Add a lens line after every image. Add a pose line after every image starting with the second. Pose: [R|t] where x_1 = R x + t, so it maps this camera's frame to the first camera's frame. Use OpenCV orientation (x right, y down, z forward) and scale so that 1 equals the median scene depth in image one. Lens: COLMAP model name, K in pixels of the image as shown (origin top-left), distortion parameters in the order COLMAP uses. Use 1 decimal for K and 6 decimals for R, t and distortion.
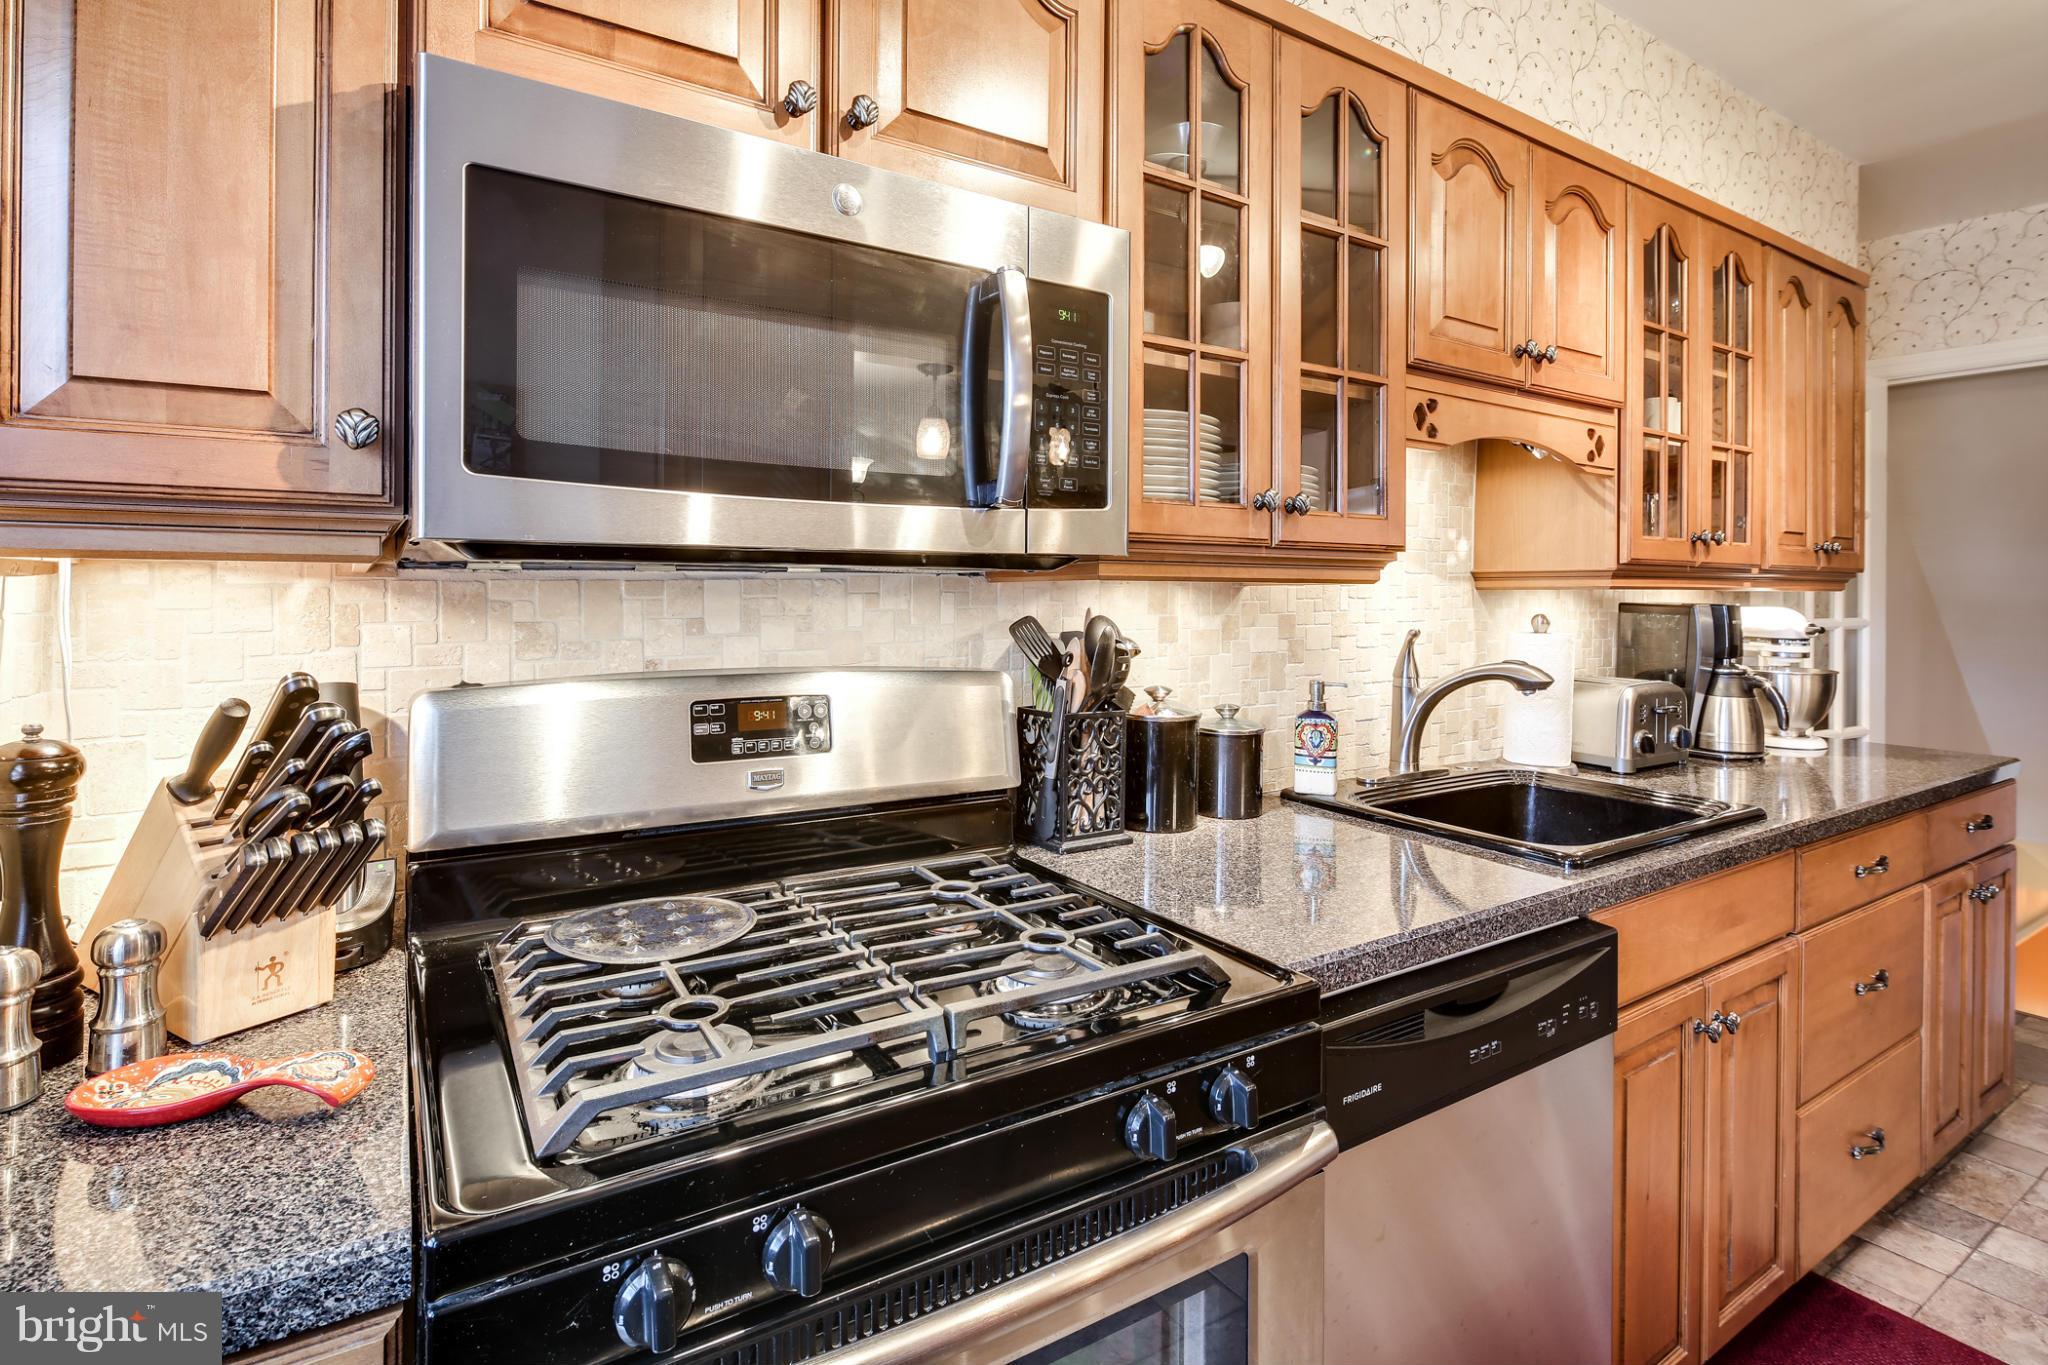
lens RADIAL K [[998.3, 0, 1024.5], [0, 998.3, 586.6], [0, 0, 1]] dist [0.005234, -0.004488]
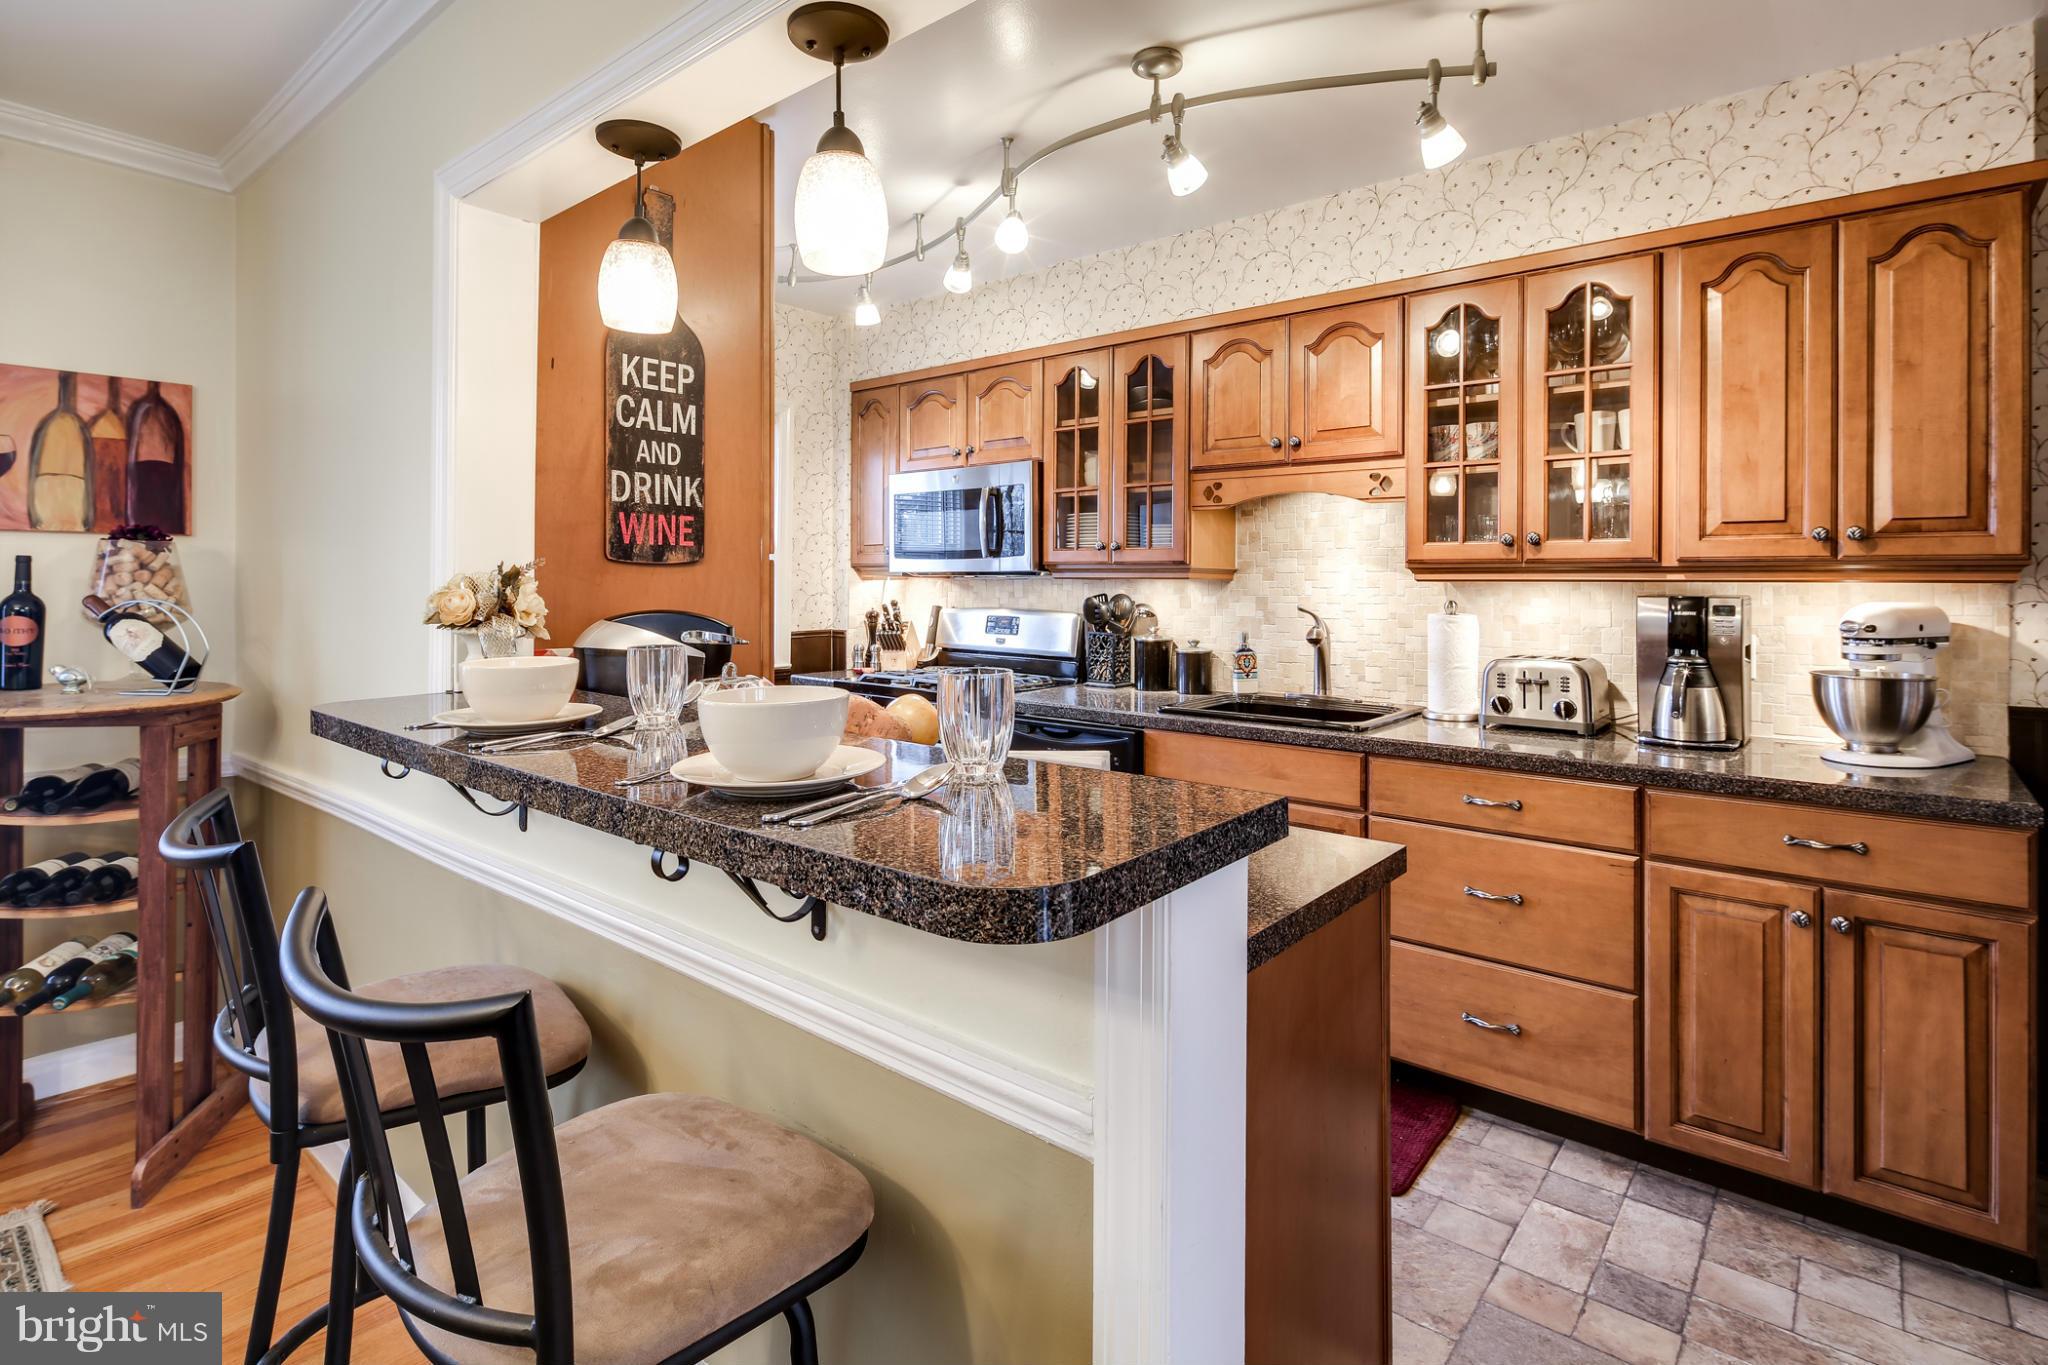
lens RADIAL K [[998.3, 0, 1012.1], [0, 998.3, 582.0], [0, 0, 1]] dist [0.005234, -0.004488]
pose [[0.288412, -0.007771, -0.957475, 1.704519], [-0.001435, 0.999962, -0.008548, 0.015884], [0.957505, 0.003840, 0.288390, 0.054580]]
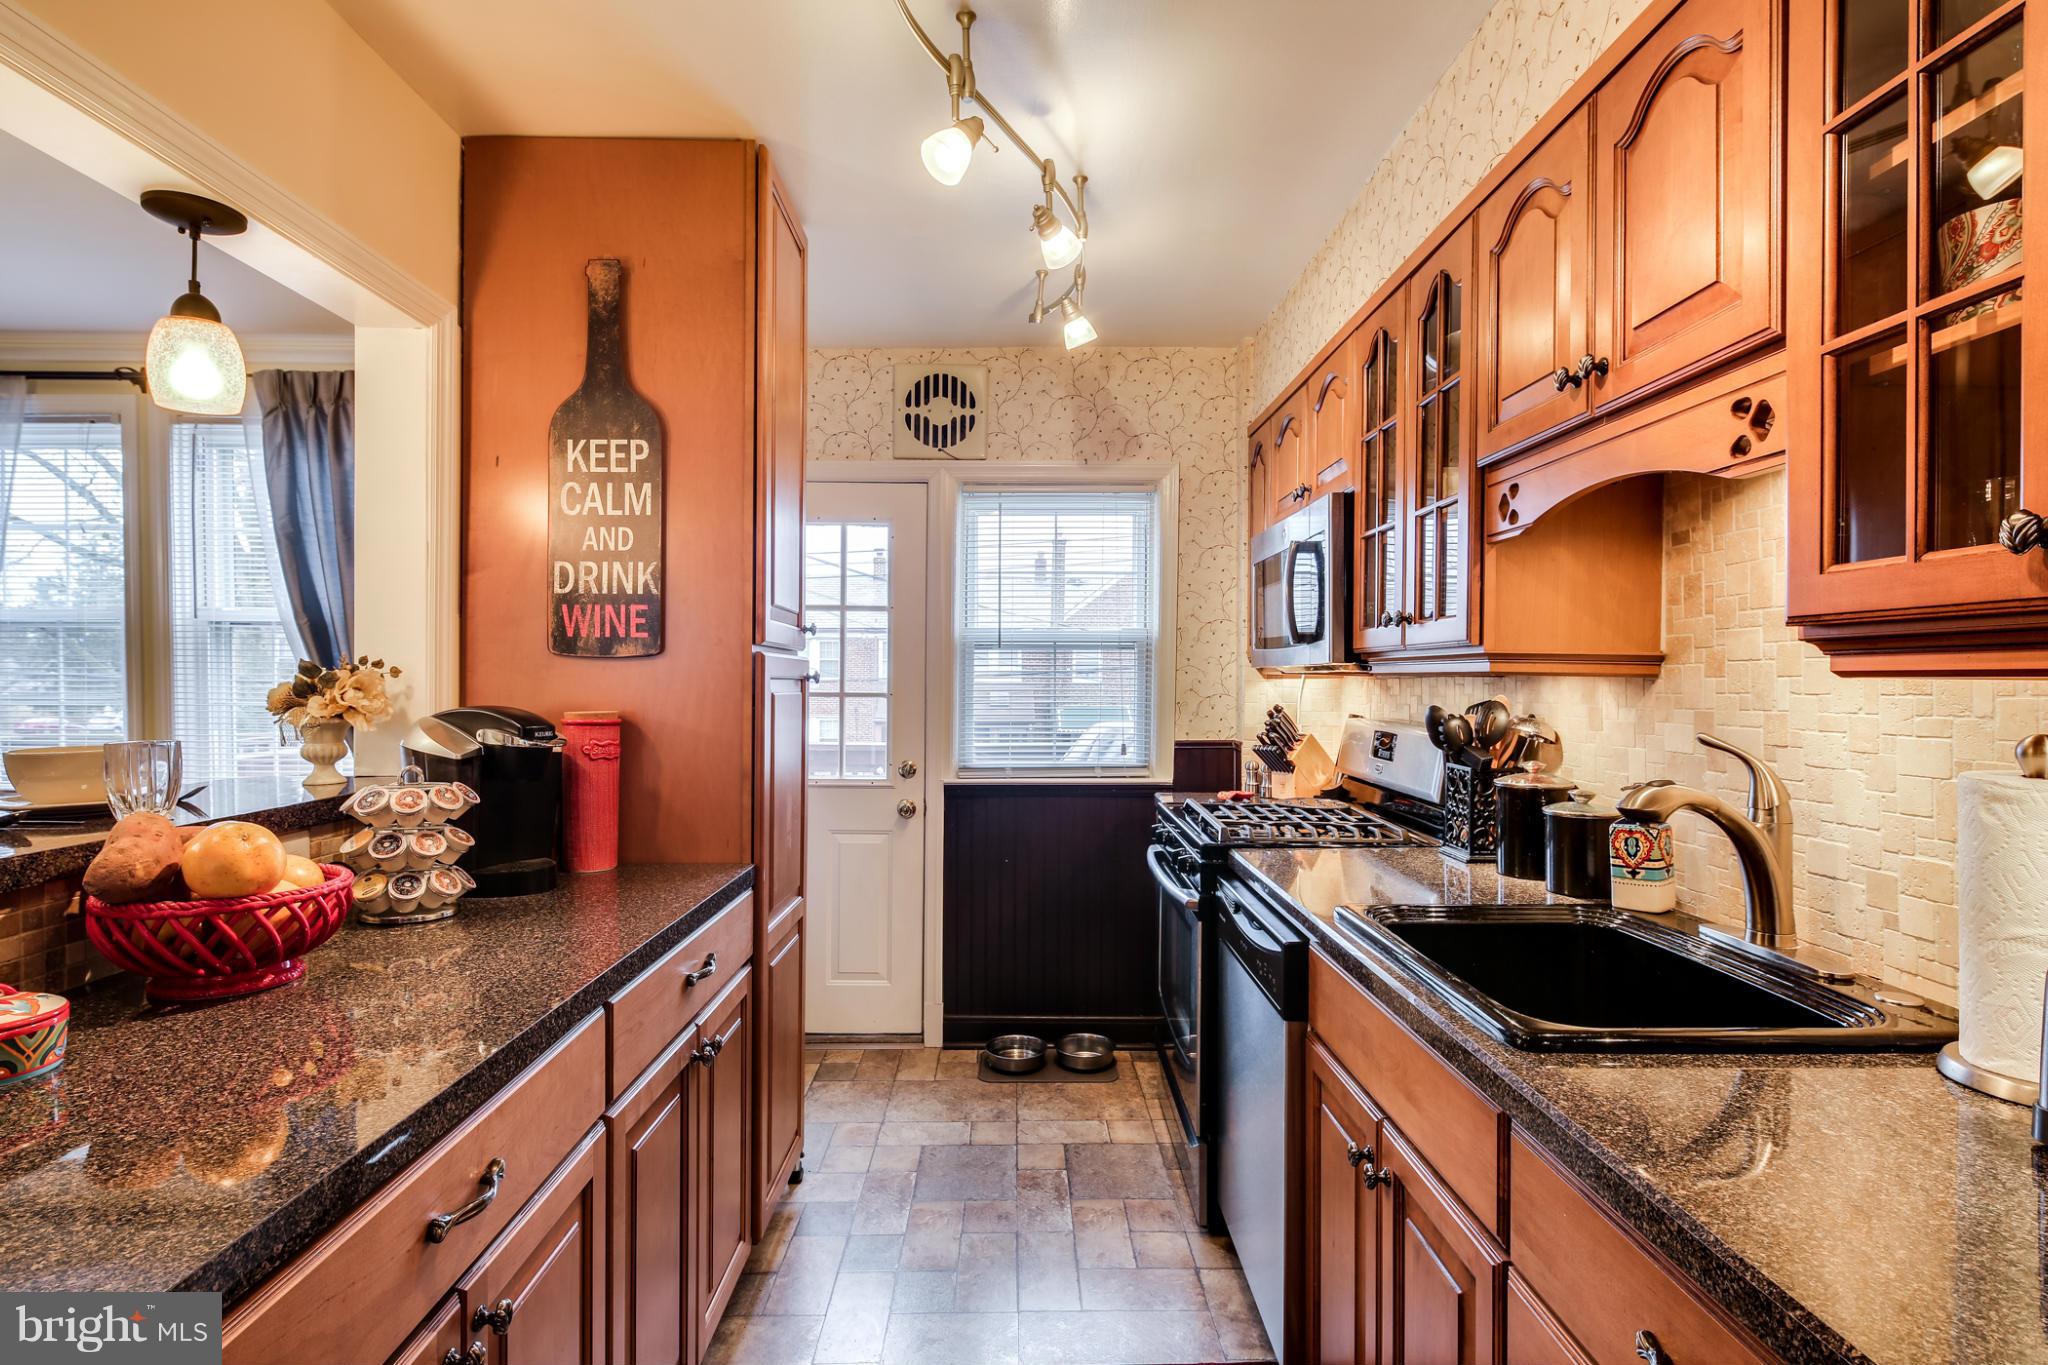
lens RADIAL K [[998.3, 0, 1020.1], [0, 998.3, 682.2], [0, 0, 1]] dist [0.005234, -0.004488]
pose [[-0.537694, -0.009387, -0.843088, 1.188844], [-0.011634, 0.999925, -0.003714, 0.011609], [0.843060, 0.007811, -0.537763, 0.895522]]
